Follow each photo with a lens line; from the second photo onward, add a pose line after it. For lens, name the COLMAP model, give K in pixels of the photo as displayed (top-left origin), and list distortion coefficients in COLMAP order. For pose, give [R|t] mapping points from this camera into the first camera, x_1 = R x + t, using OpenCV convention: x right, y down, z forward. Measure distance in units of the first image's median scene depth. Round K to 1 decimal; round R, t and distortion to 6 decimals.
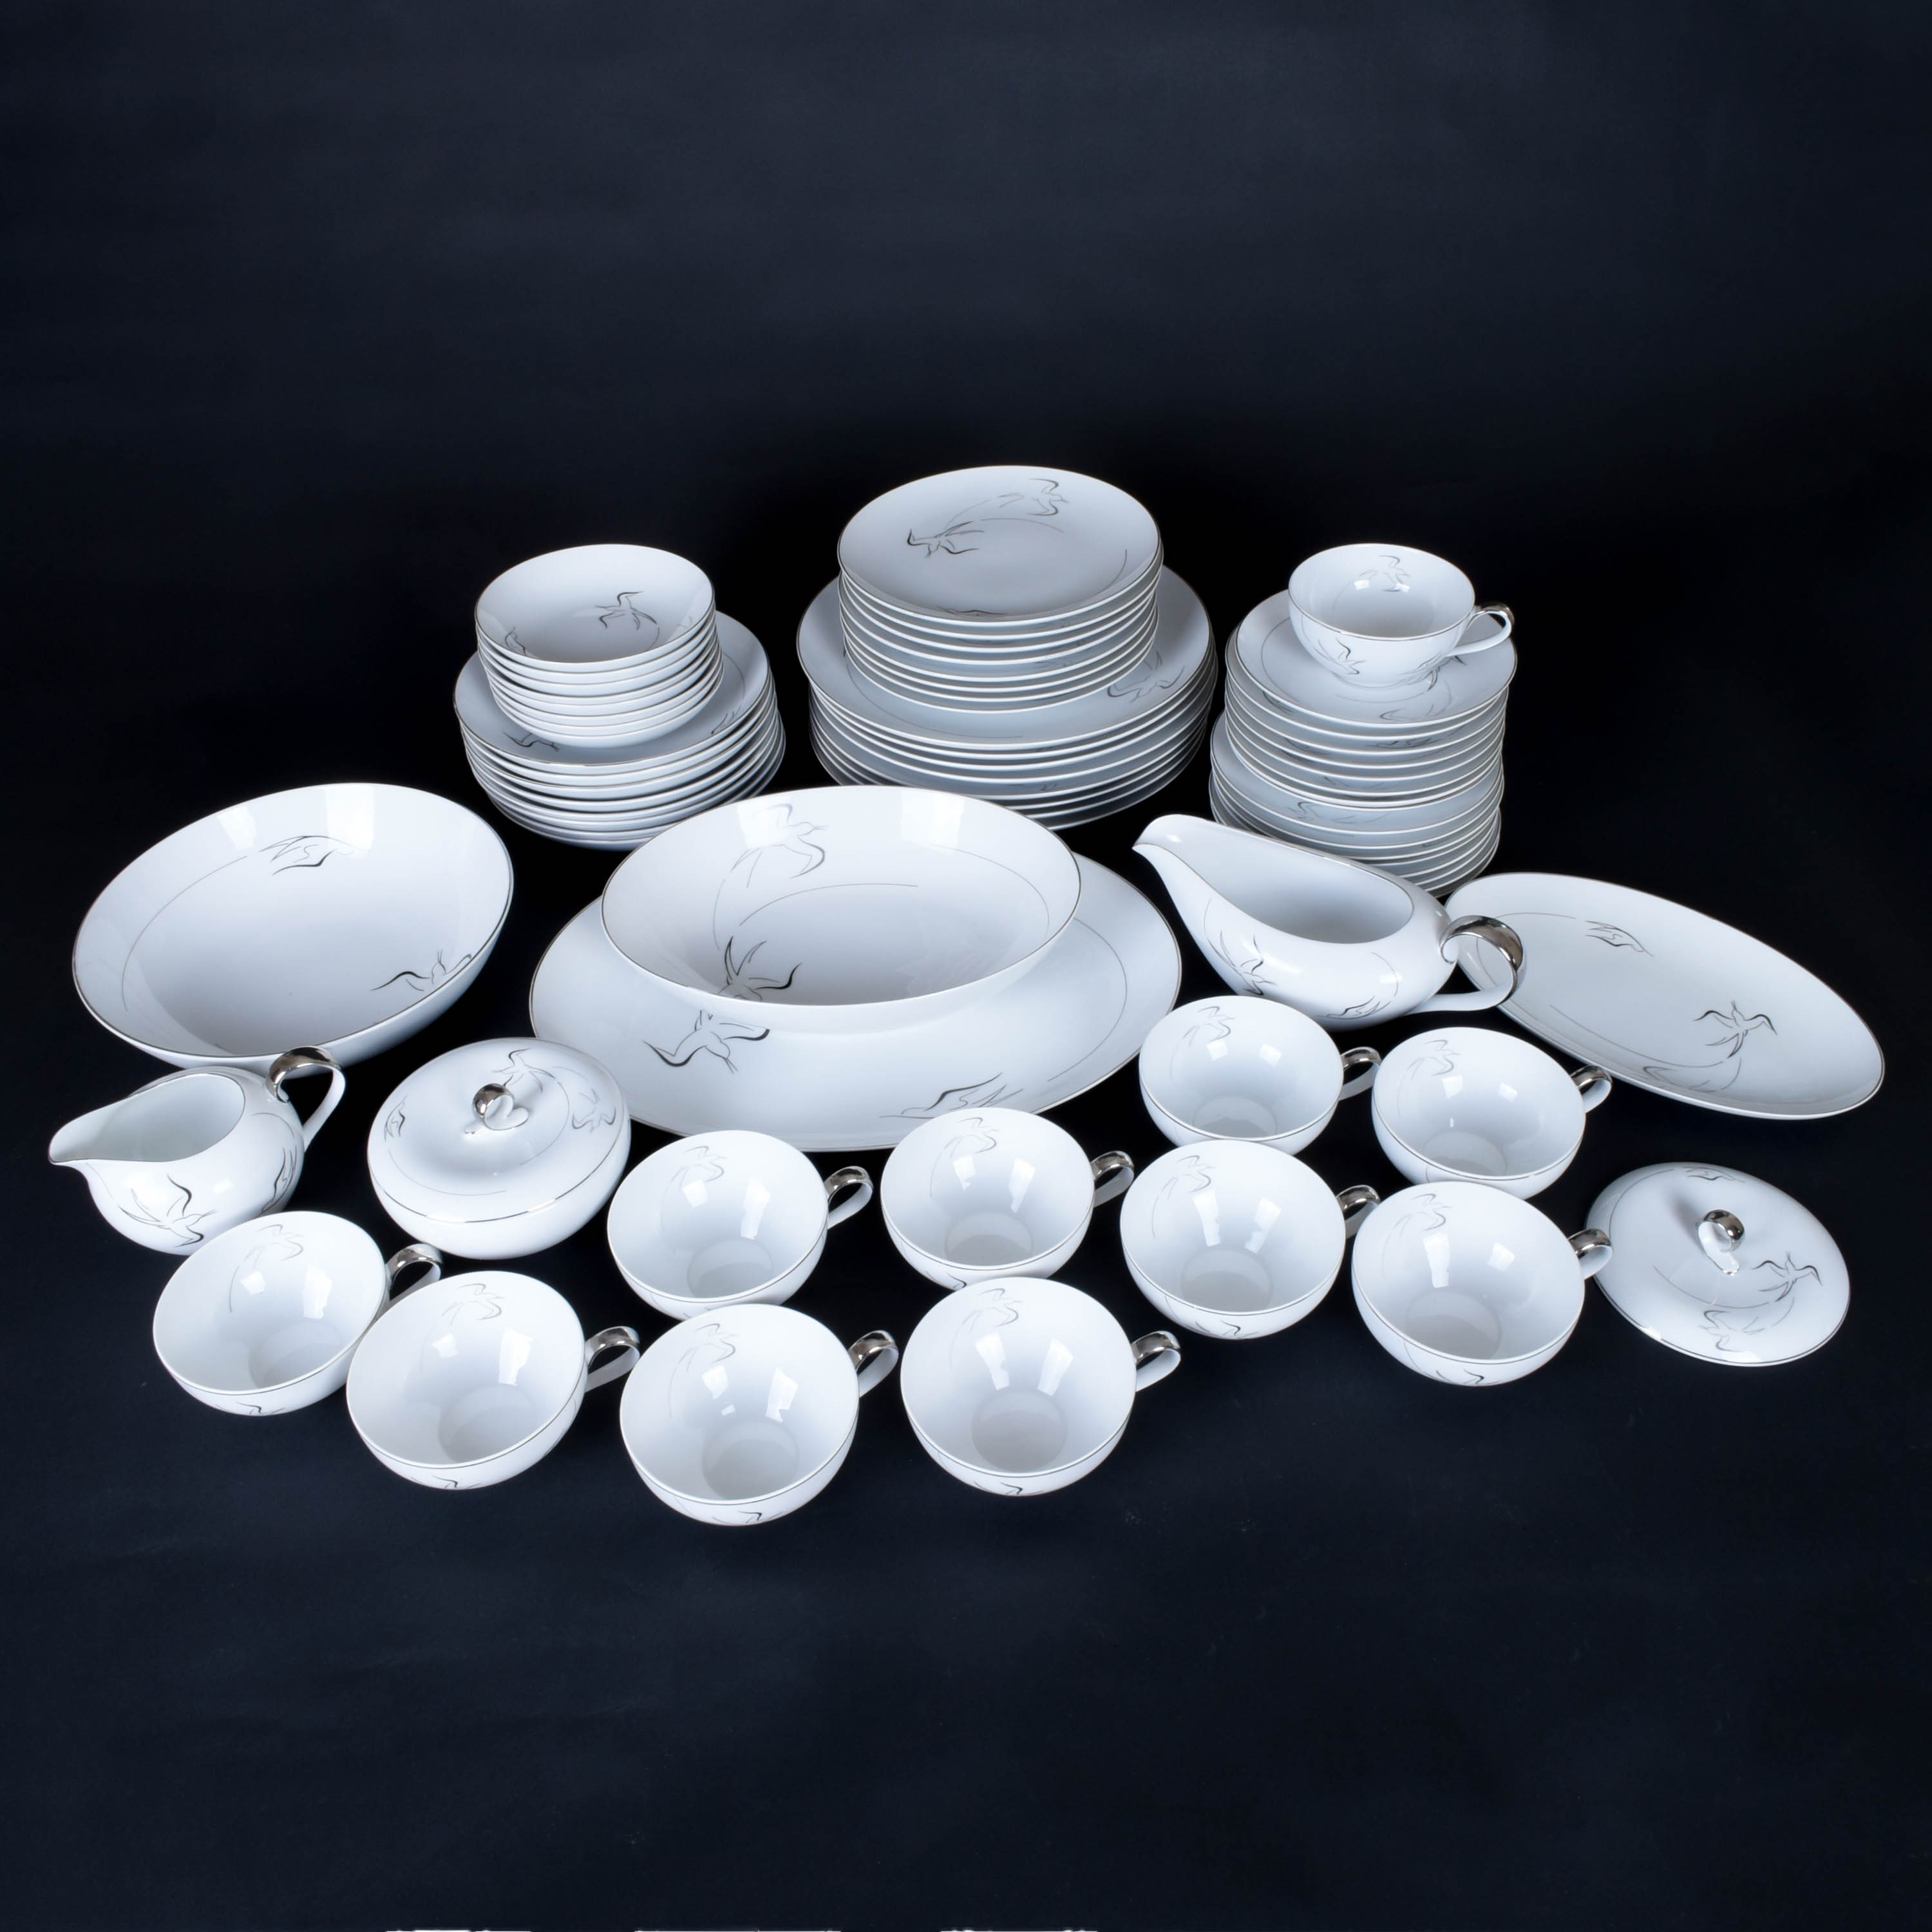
lens RADIAL K [[1807.3, 0, 966.0], [0, 1807.3, 966.0], [0, 0, 1]] dist [0.006819, -0.003392]
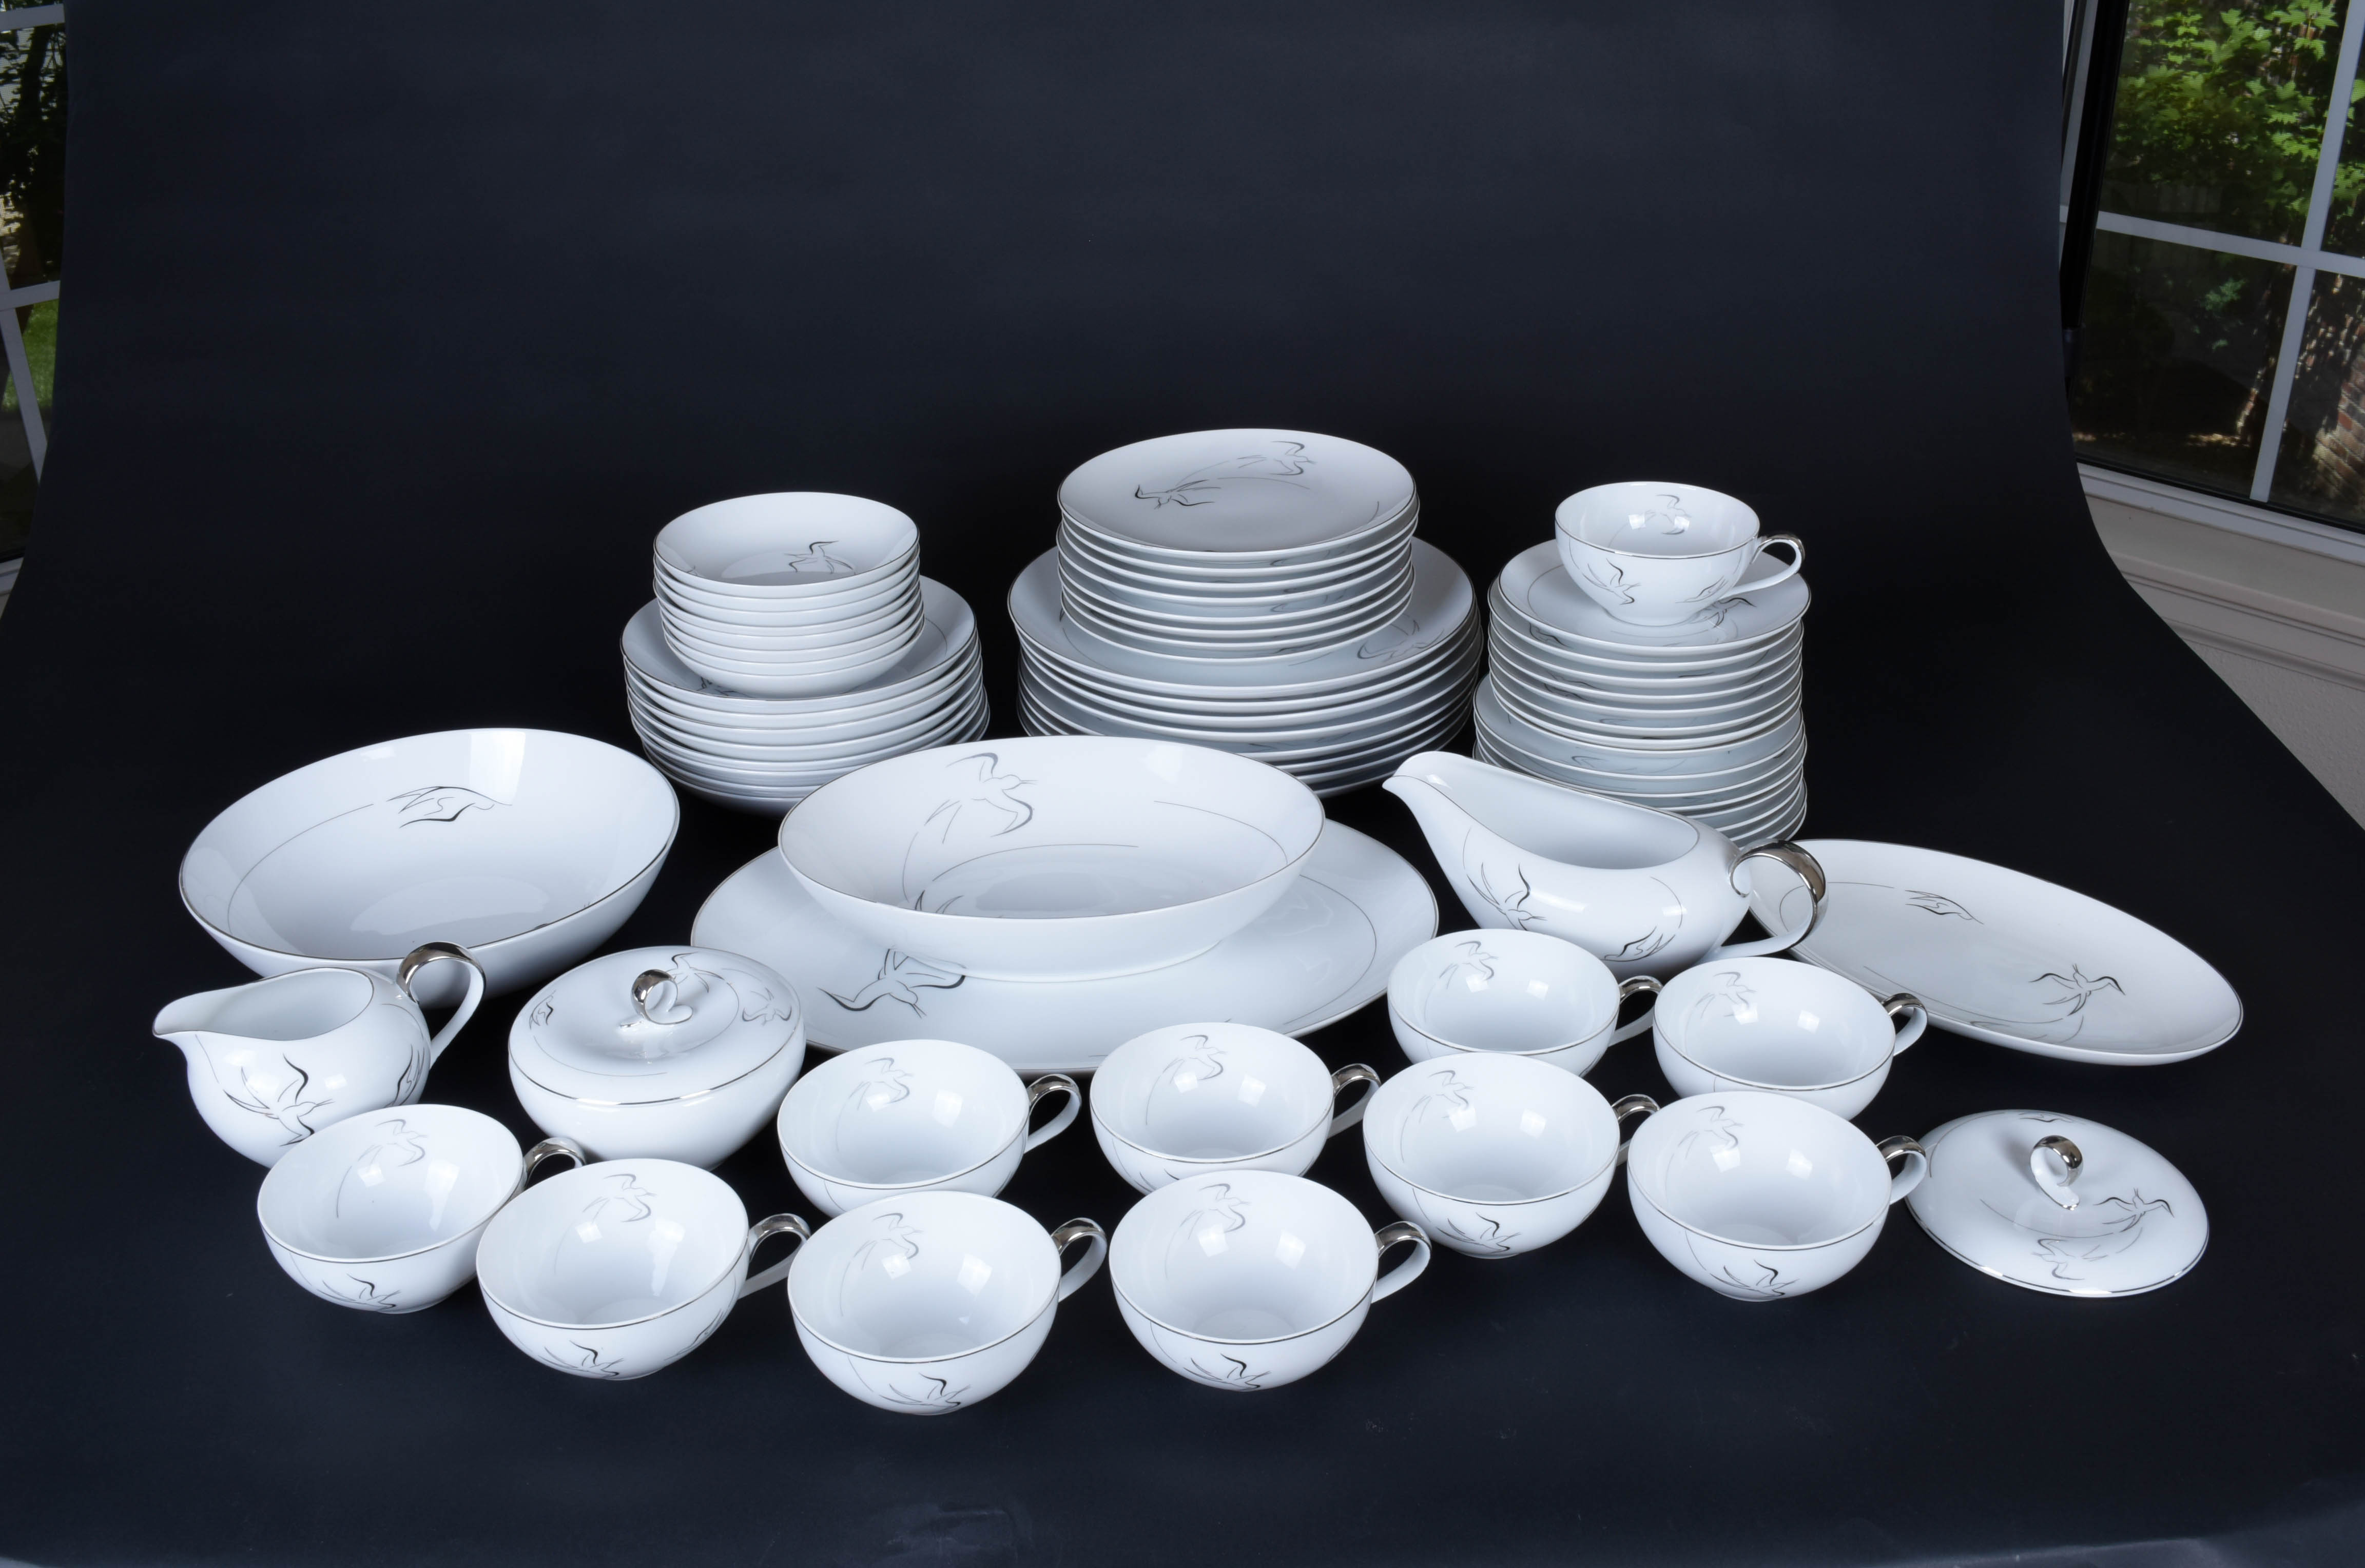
lens RADIAL K [[2404.5, 0, 1182.5], [0, 2404.5, 784.0], [0, 0, 1]] dist [0.001729, 0.010552]
pose [[0.999822, 0.016980, -0.008187, 0.004255], [-0.018454, 0.970275, -0.241301, 0.241149], [0.003847, 0.241409, 0.970416, -0.155456]]
